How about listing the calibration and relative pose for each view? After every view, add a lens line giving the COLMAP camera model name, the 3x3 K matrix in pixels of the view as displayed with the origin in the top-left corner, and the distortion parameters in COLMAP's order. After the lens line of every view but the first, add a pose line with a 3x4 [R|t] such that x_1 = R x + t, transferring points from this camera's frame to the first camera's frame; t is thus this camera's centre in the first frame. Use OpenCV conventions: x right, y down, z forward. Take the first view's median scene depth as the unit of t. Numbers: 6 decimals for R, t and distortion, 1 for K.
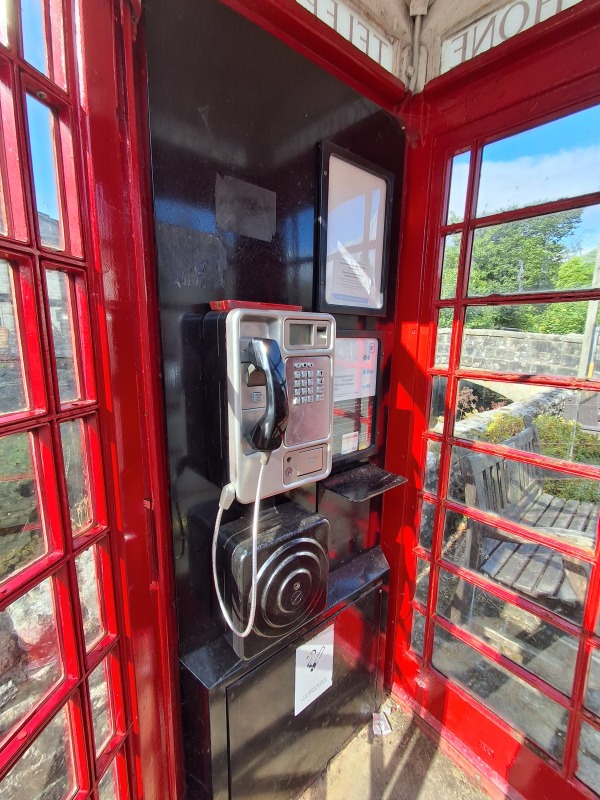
lens RADIAL K [[370.1, 0, 300.0], [0, 370.1, 400.0], [0, 0, 1]] dist [0.000052, 0.000020]
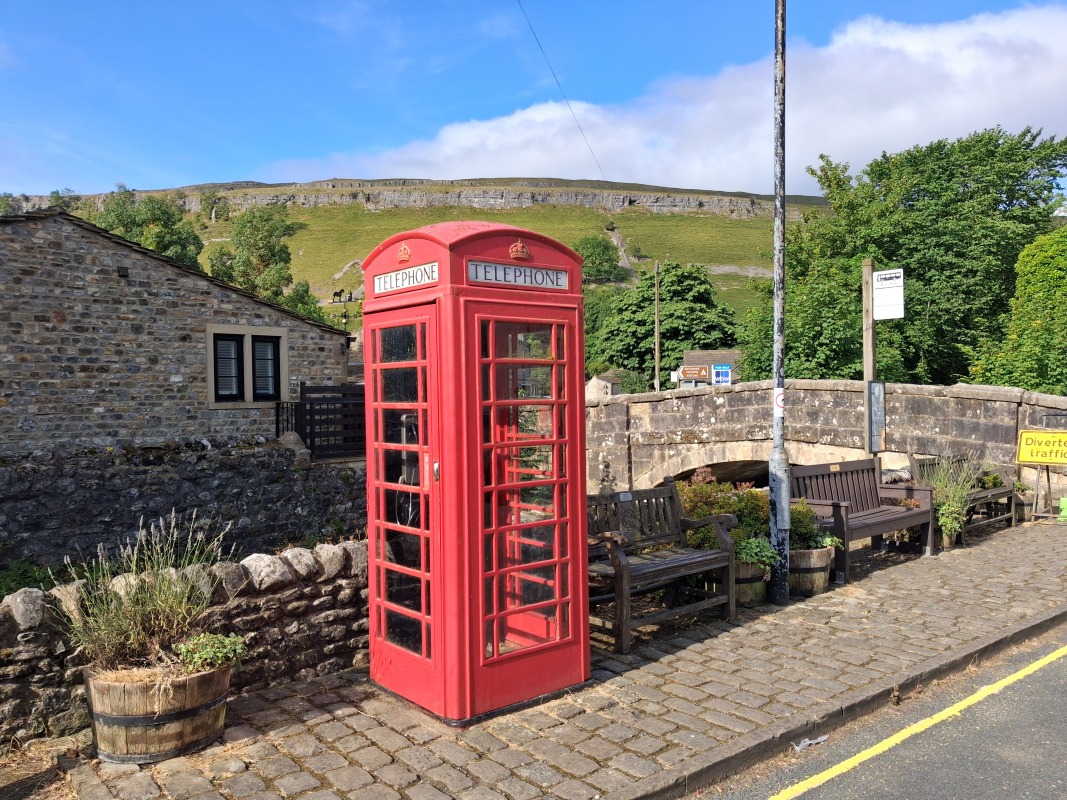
lens RADIAL K [[839.7, 0, 533.5], [0, 839.7, 400.0], [0, 0, 1]] dist [0.043655, -0.090073]
pose [[0.998749, -0.032736, -0.037806, 0.071364], [0.026235, 0.986573, -0.161199, 0.046424], [0.042576, 0.160005, 0.986198, -0.350259]]
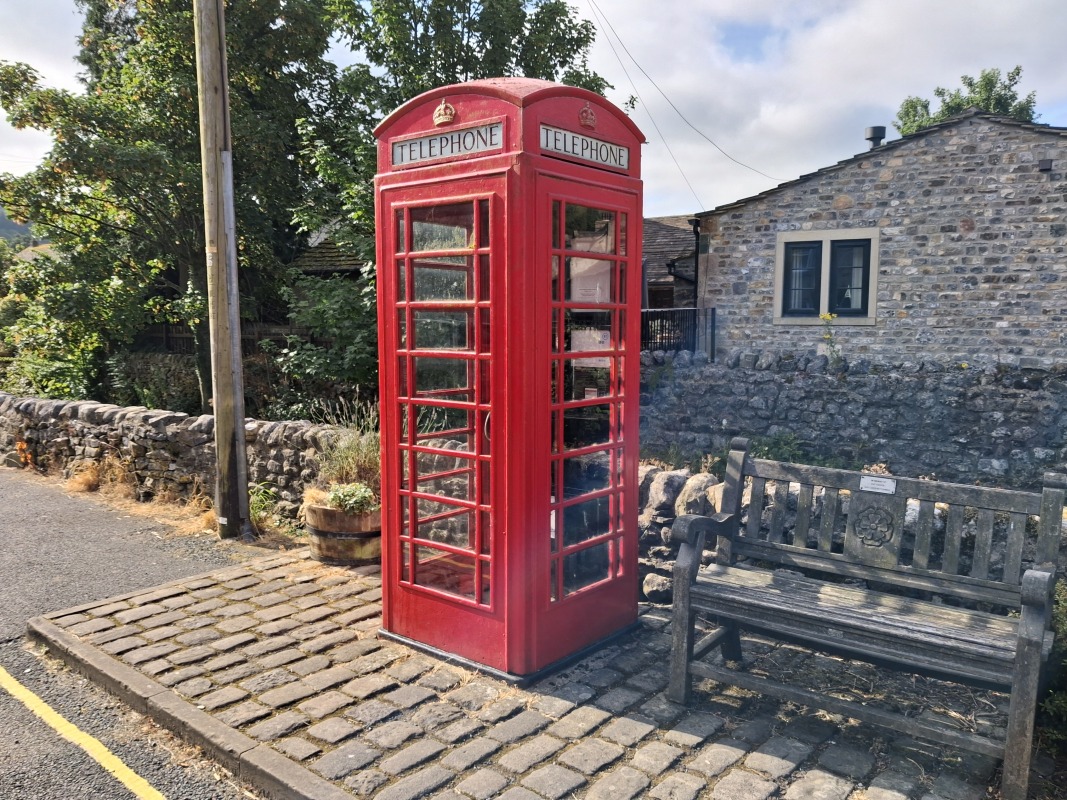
lens RADIAL K [[840.8, 0, 533.5], [0, 840.8, 400.0], [0, 0, 1]] dist [0.010290, -0.009368]
pose [[0.163209, 0.078139, -0.983492, 0.377119], [-0.167865, 0.984523, 0.050364, -0.001651], [0.972206, 0.156874, 0.173800, 0.014978]]
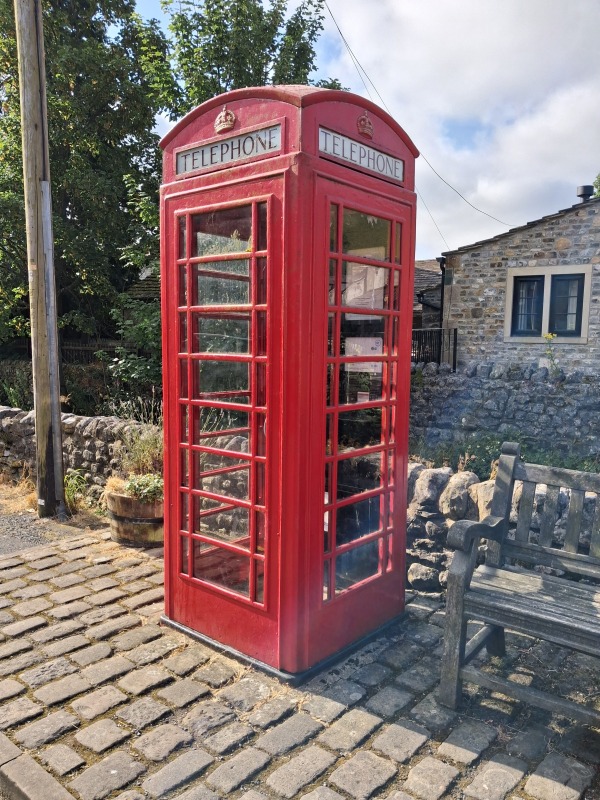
lens RADIAL K [[625.9, 0, 301.7], [0, 625.9, 429.1], [0, 0, 1]] dist [0.003491, -0.000683]
pose [[0.147720, 0.125994, -0.980971, 0.299782], [-0.179347, 0.978821, 0.098711, 0.000996], [0.972632, 0.161353, 0.167188, 0.029260]]
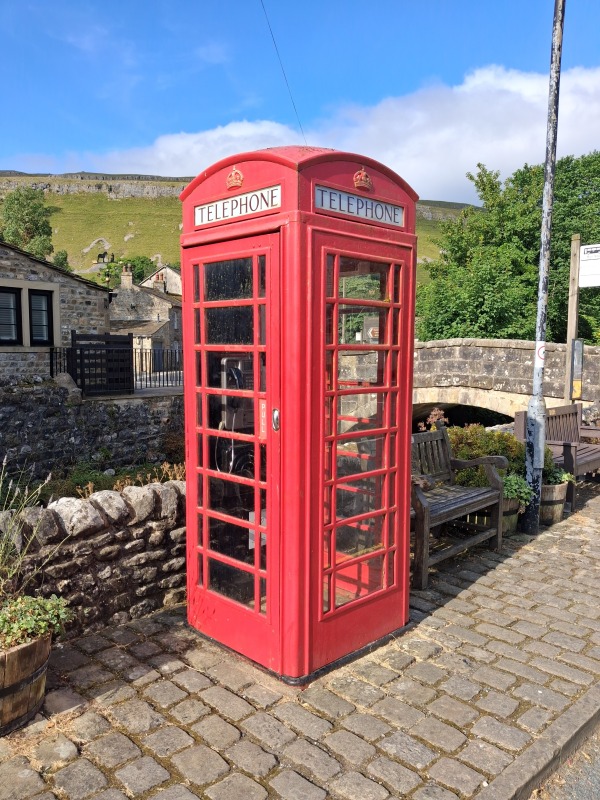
lens RADIAL K [[630.4, 0, 295.4], [0, 630.4, 414.7], [0, 0, 1]] dist [0.010290, -0.009368]
pose [[0.998586, -0.016789, 0.050433, 0.008668], [0.019911, 0.997874, -0.062050, 0.030790], [-0.049284, 0.062966, 0.996798, -0.237173]]
